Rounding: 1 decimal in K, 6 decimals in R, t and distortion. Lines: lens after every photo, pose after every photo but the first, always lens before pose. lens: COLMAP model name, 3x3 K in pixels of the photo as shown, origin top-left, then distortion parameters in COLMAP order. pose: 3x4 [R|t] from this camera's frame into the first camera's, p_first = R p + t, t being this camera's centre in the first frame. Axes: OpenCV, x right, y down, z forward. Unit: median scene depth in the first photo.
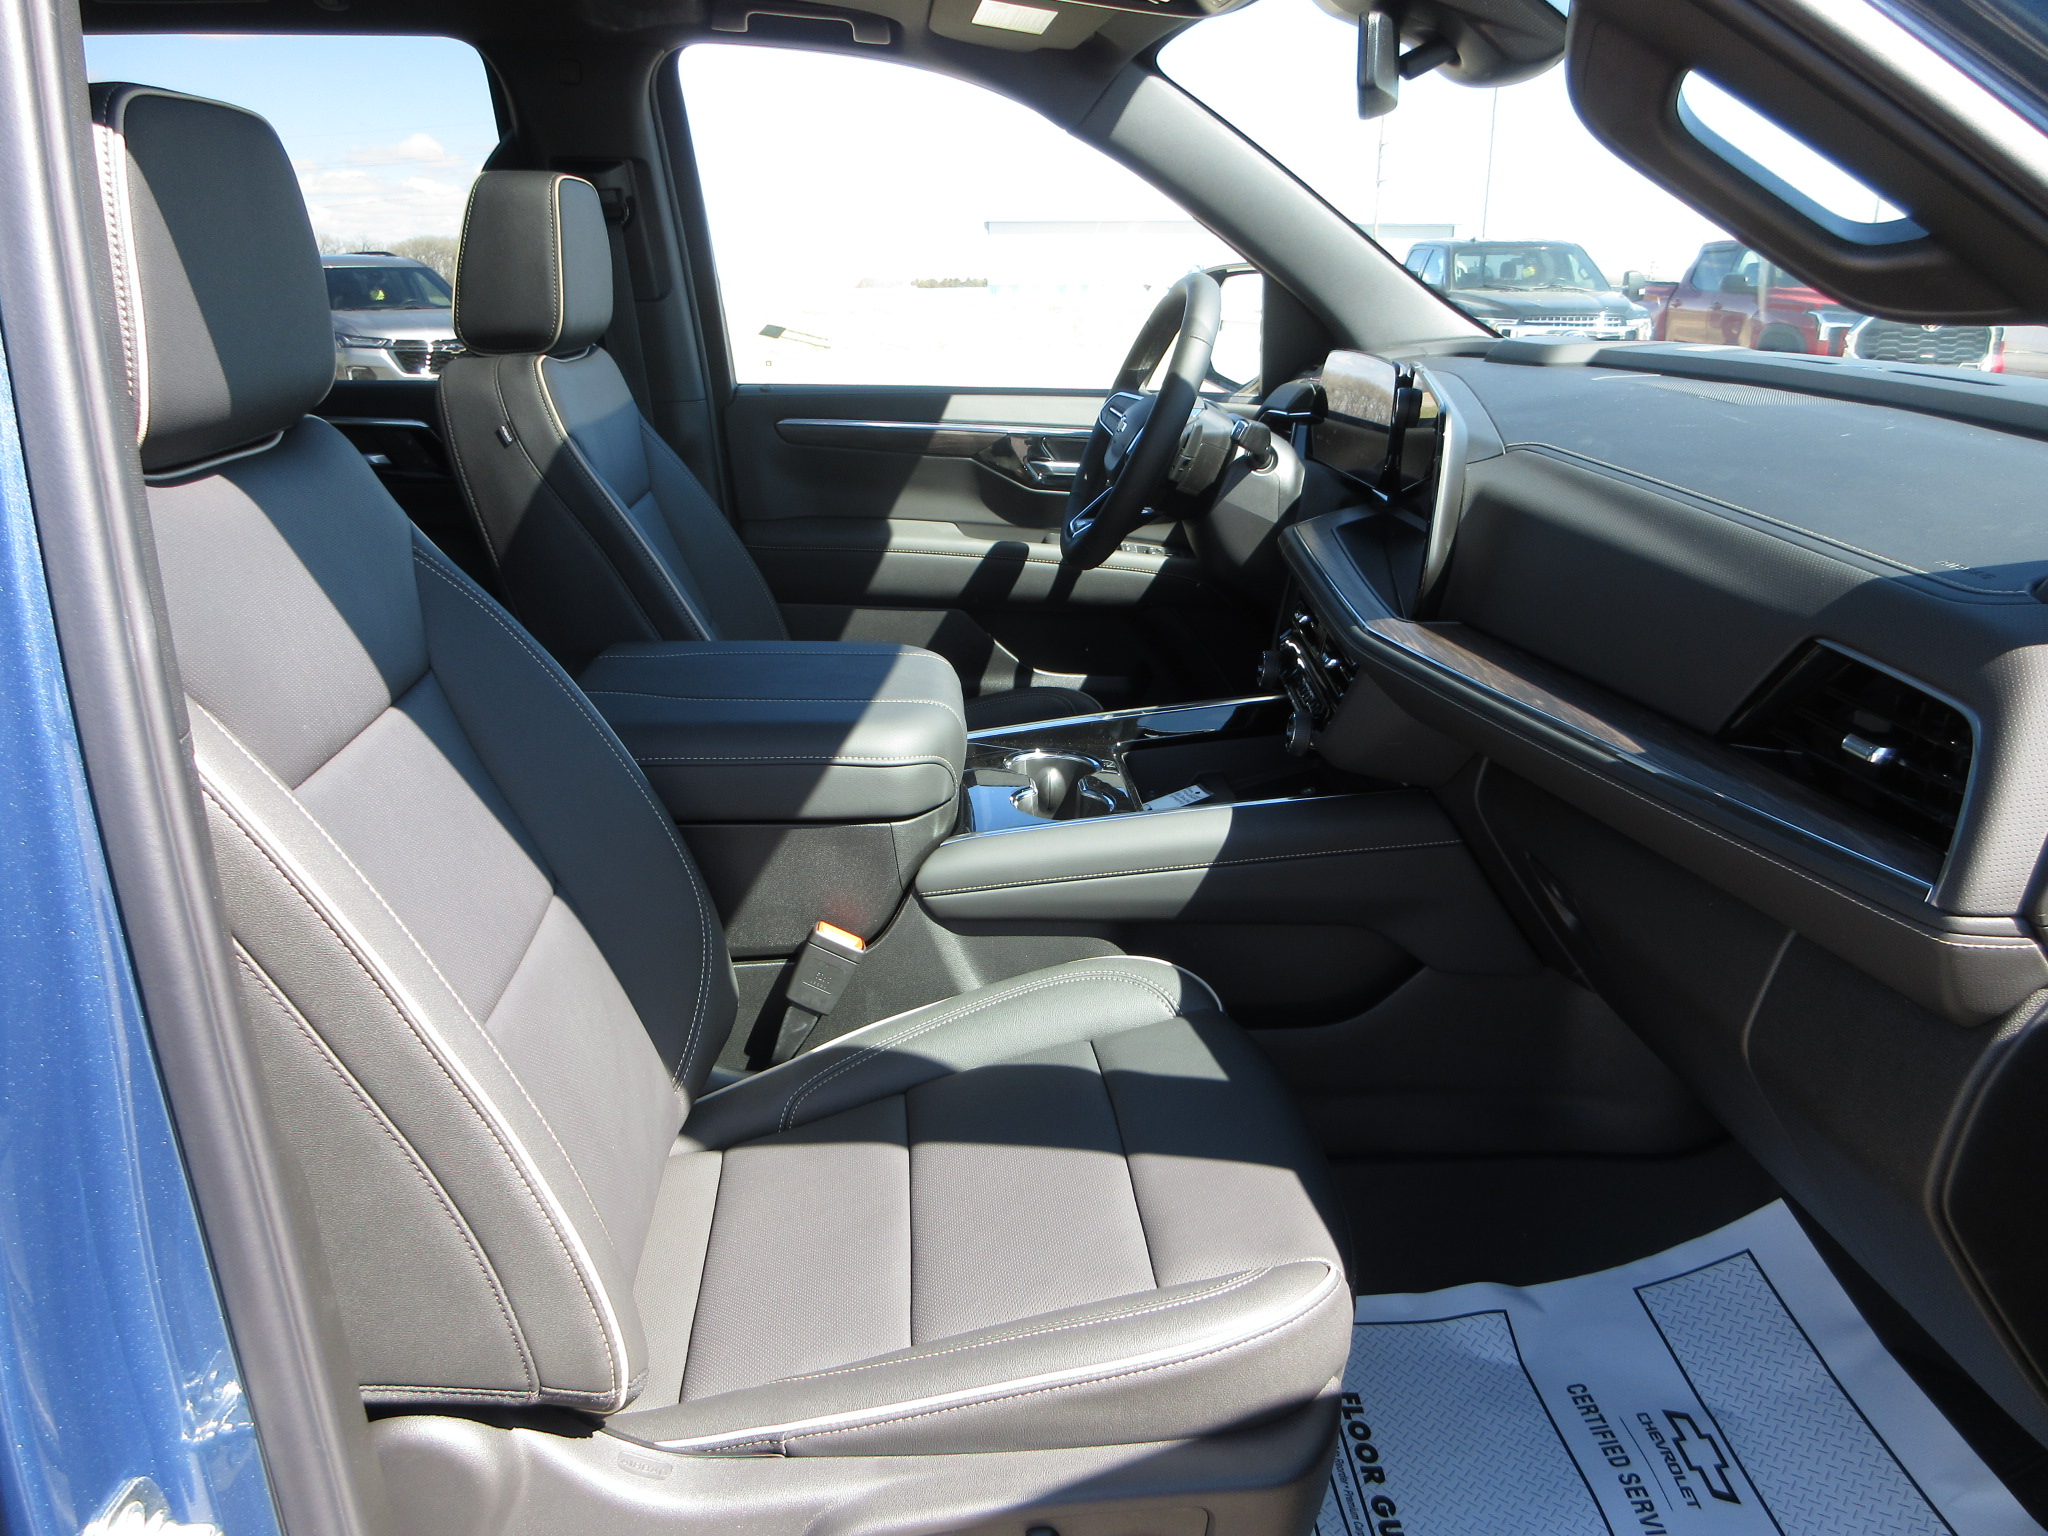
lens RADIAL K [[1535.3, 0, 1038.3], [0, 1535.3, 781.3], [0, 0, 1]] dist [-0.007924, 0.003539]
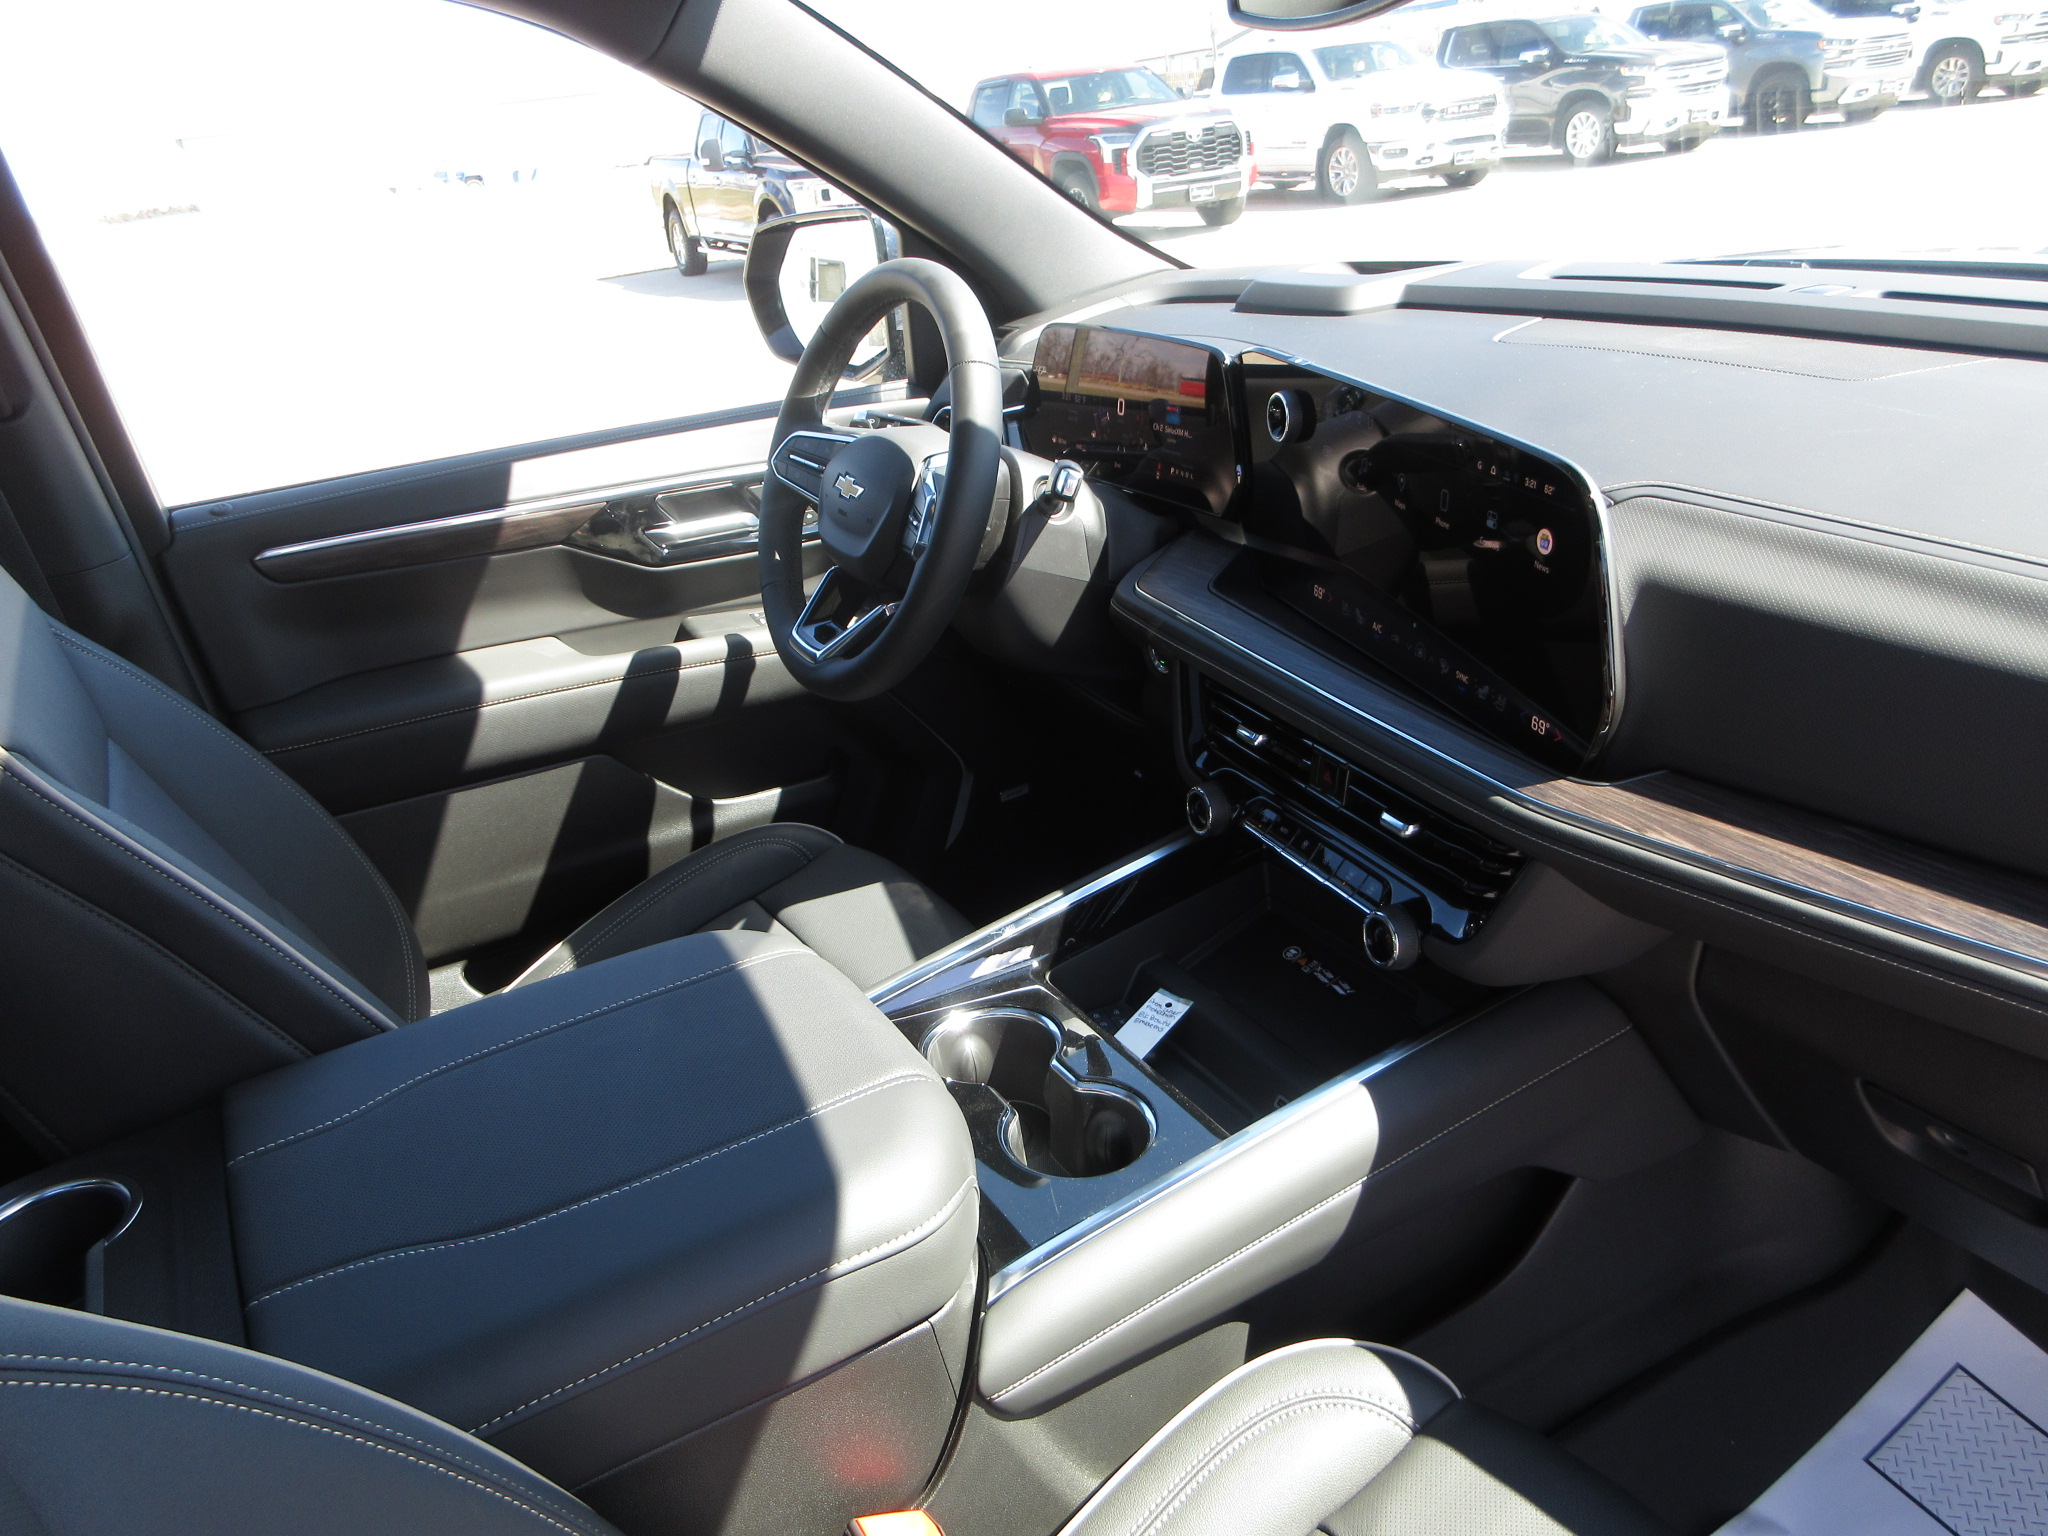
lens RADIAL K [[1535.3, 0, 1045.3], [0, 1535.3, 768.6], [0, 0, 1]] dist [-0.007924, 0.003539]
pose [[0.894659, -0.265347, 0.359411, -0.126793], [0.239665, 0.964006, 0.115125, -0.140522], [-0.377022, -0.016859, 0.926051, 0.260288]]
